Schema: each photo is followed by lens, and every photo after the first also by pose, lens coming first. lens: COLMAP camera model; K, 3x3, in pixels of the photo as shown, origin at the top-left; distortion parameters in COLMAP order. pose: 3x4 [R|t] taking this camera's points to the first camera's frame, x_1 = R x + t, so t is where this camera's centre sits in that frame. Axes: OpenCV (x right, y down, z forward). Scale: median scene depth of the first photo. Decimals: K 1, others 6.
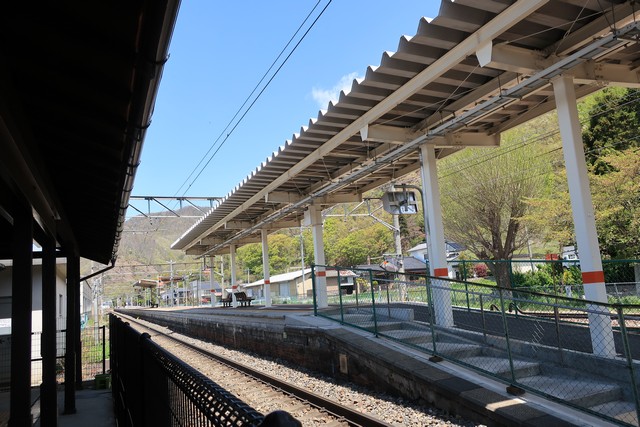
lens RADIAL K [[499.8, 0, 321.0], [0, 499.8, 215.6], [0, 0, 1]] dist [-0.010833, 0.009406]
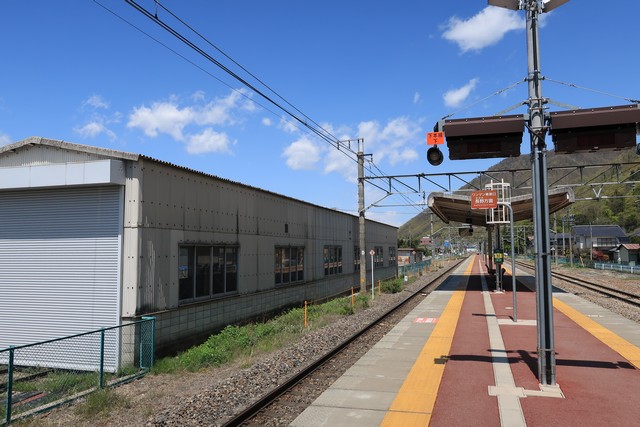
lens RADIAL K [[499.8, 0, 321.0], [0, 499.8, 215.6], [0, 0, 1]] dist [-0.010833, 0.009406]
pose [[0.756299, 0.020946, -0.653891, -0.085873], [0.051459, 0.994486, 0.091375, 0.043421], [0.652199, -0.102756, 0.751051, 0.289454]]
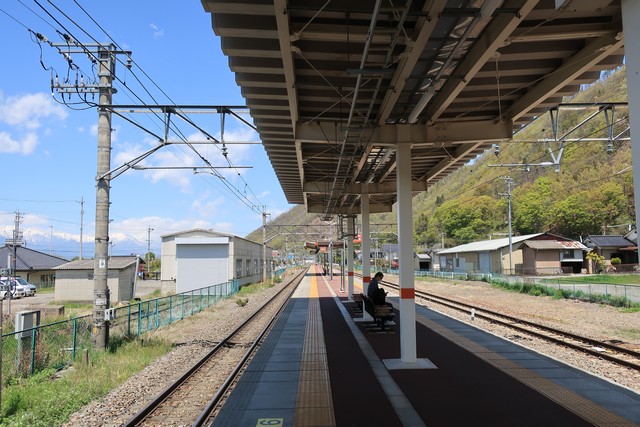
lens RADIAL K [[499.8, 0, 321.0], [0, 499.8, 215.6], [0, 0, 1]] dist [-0.010833, 0.009406]
pose [[0.921580, 0.027758, -0.387194, -0.004030], [0.002149, 0.997060, 0.076594, 0.007269], [0.388182, -0.071420, 0.918811, 0.092078]]
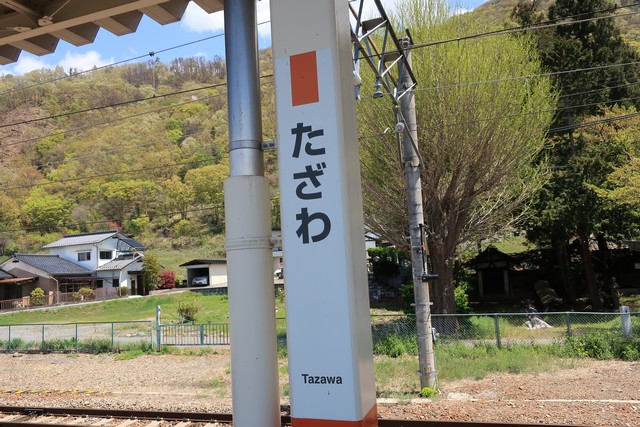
lens RADIAL K [[499.8, 0, 321.0], [0, 499.8, 215.6], [0, 0, 1]] dist [-0.010833, 0.009406]
pose [[0.666027, 0.118001, 0.736535, -0.037372], [-0.100255, 0.992610, -0.068370, 0.021853], [-0.739159, -0.028305, 0.672936, 0.169433]]
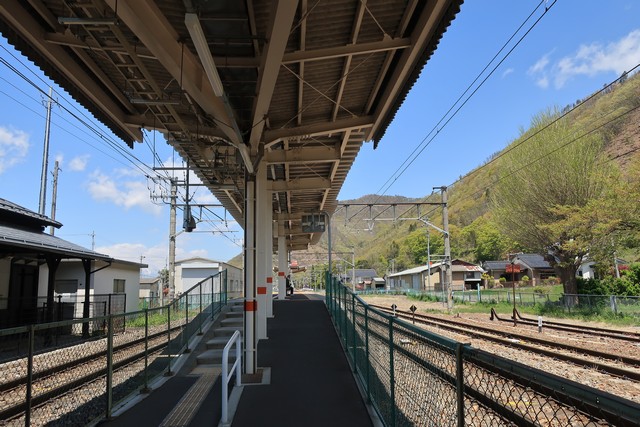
lens RADIAL K [[499.8, 0, 321.0], [0, 499.8, 215.6], [0, 0, 1]] dist [-0.010833, 0.009406]
pose [[0.936454, 0.007782, -0.350704, 0.058830], [0.000422, 0.999728, 0.023309, -0.007071], [0.350790, -0.021975, 0.936196, -0.019434]]
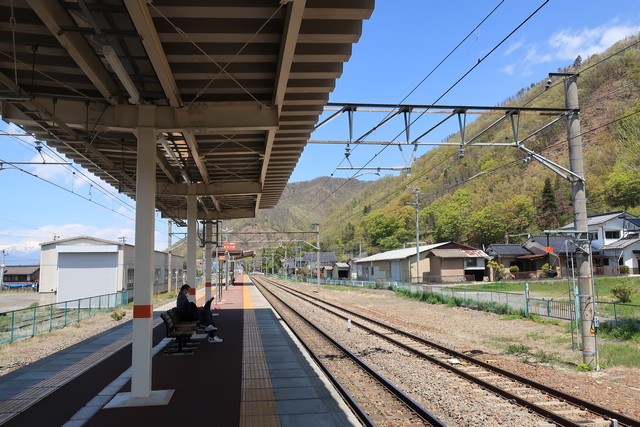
lens RADIAL K [[499.8, 0, 321.0], [0, 499.8, 215.6], [0, 0, 1]] dist [-0.010833, 0.009406]
pose [[0.965748, 0.030178, -0.257720, 0.009040], [-0.015703, 0.998191, 0.058042, 0.008491], [0.259005, -0.052007, 0.964475, 0.105618]]
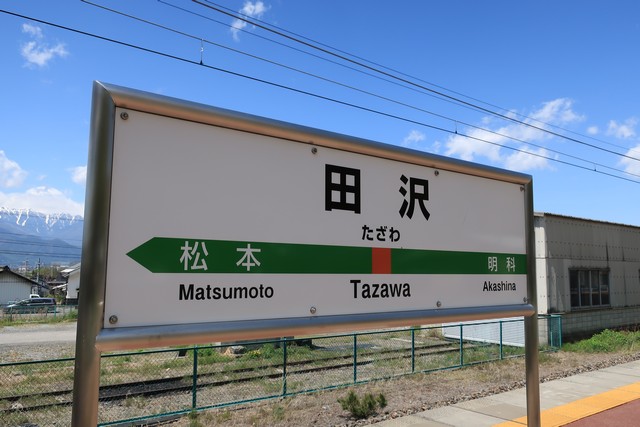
lens RADIAL K [[499.8, 0, 321.0], [0, 499.8, 215.6], [0, 0, 1]] dist [-0.010833, 0.009406]
pose [[0.236864, -0.037964, -0.970801, -0.051863], [0.123952, 0.992251, -0.008560, 0.034801], [0.963603, -0.118305, 0.239734, 0.248024]]
